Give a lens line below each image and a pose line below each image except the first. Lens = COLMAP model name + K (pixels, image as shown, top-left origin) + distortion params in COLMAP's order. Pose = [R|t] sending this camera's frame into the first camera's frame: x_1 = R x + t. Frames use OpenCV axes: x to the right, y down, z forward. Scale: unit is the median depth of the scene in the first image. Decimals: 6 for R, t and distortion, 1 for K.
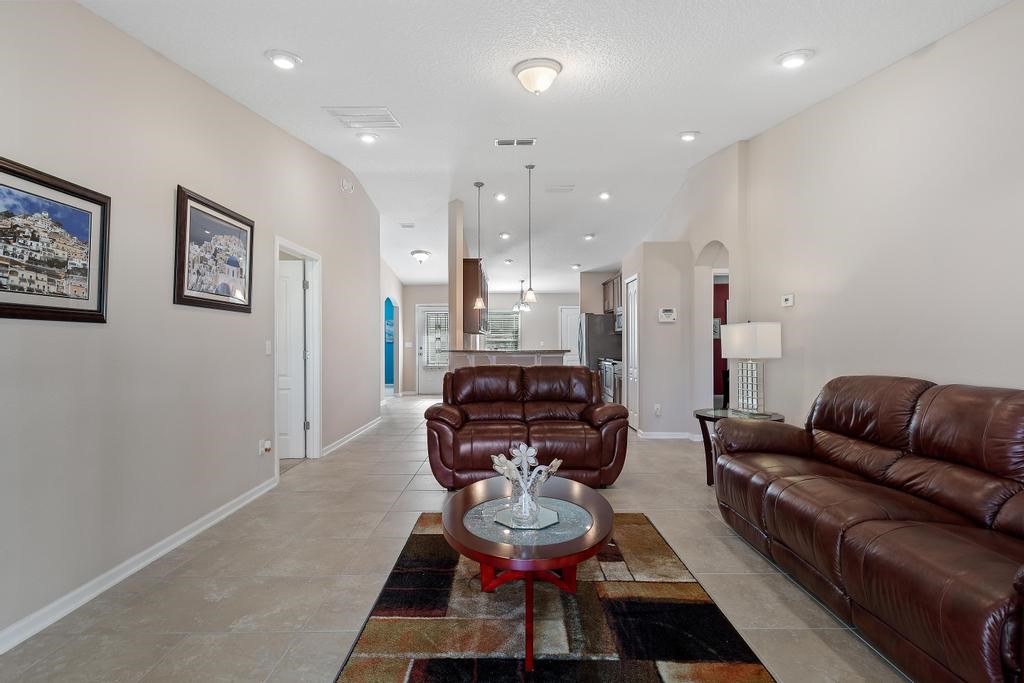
lens RADIAL K [[470.3, 0, 512.7], [0, 470.3, 341.0], [0, 0, 1]] dist [0.010109, -0.000004]
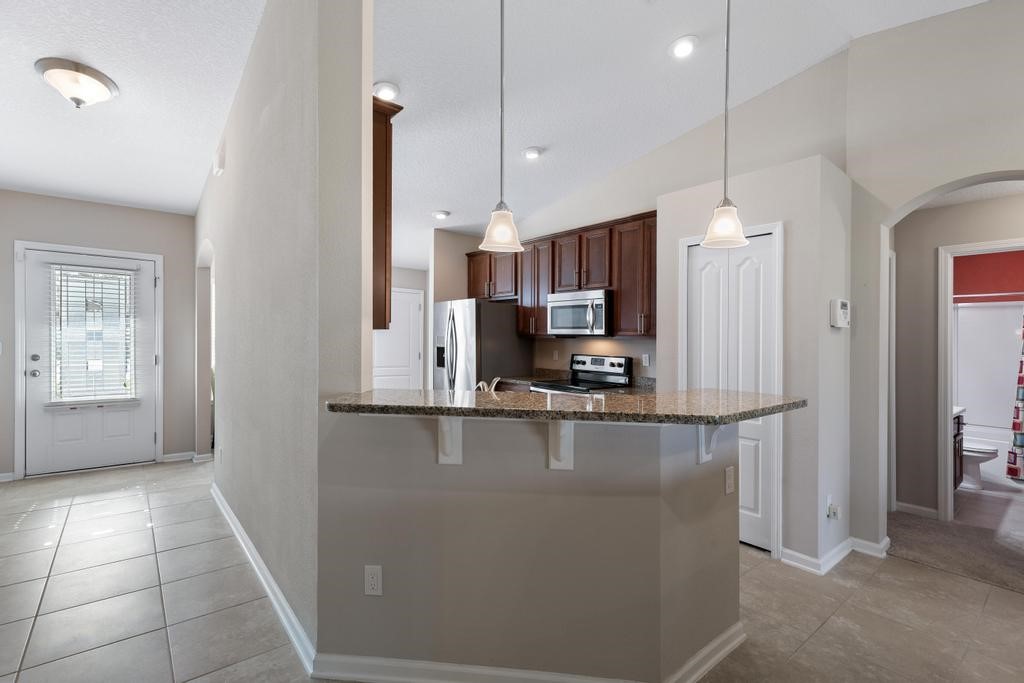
lens RADIAL K [[470.3, 0, 513.7], [0, 470.3, 341.9], [0, 0, 1]] dist [0.010109, -0.000004]
pose [[0.781122, 0.019915, 0.624061, -0.149979], [-0.025799, 0.999667, 0.000390, -0.009640], [-0.623845, -0.016405, 0.781376, 0.510655]]
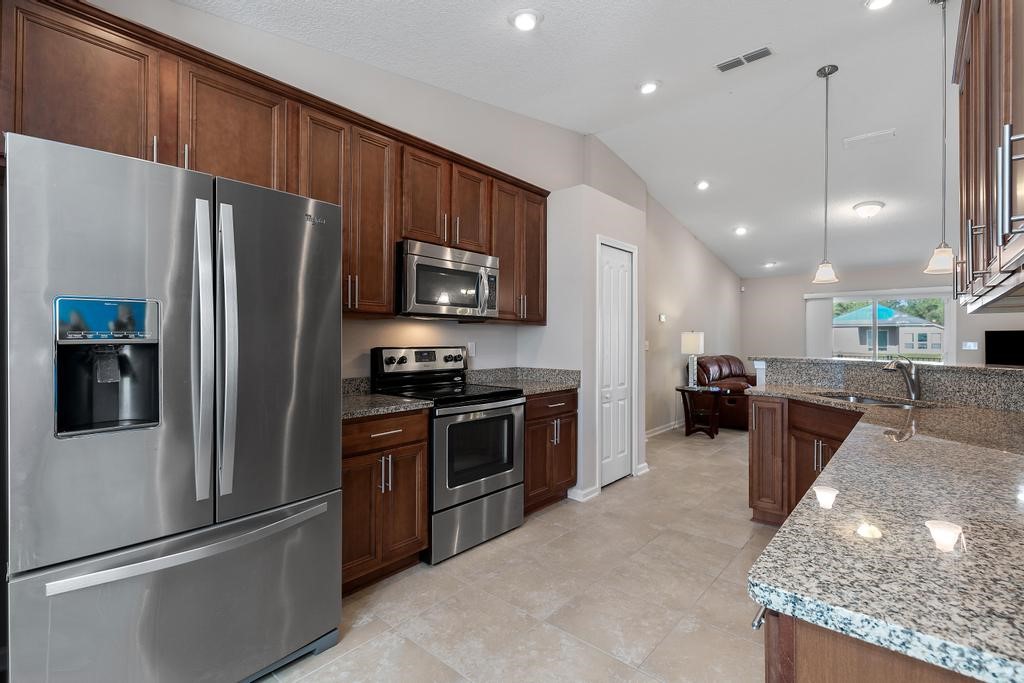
lens RADIAL K [[470.3, 0, 513.4], [0, 470.3, 337.1], [0, 0, 1]] dist [0.010109, -0.000004]
pose [[-0.755185, 0.005992, 0.655485, -0.038753], [-0.000933, 0.999947, -0.010214, -0.001471], [-0.655512, -0.008325, -0.755139, 1.029571]]
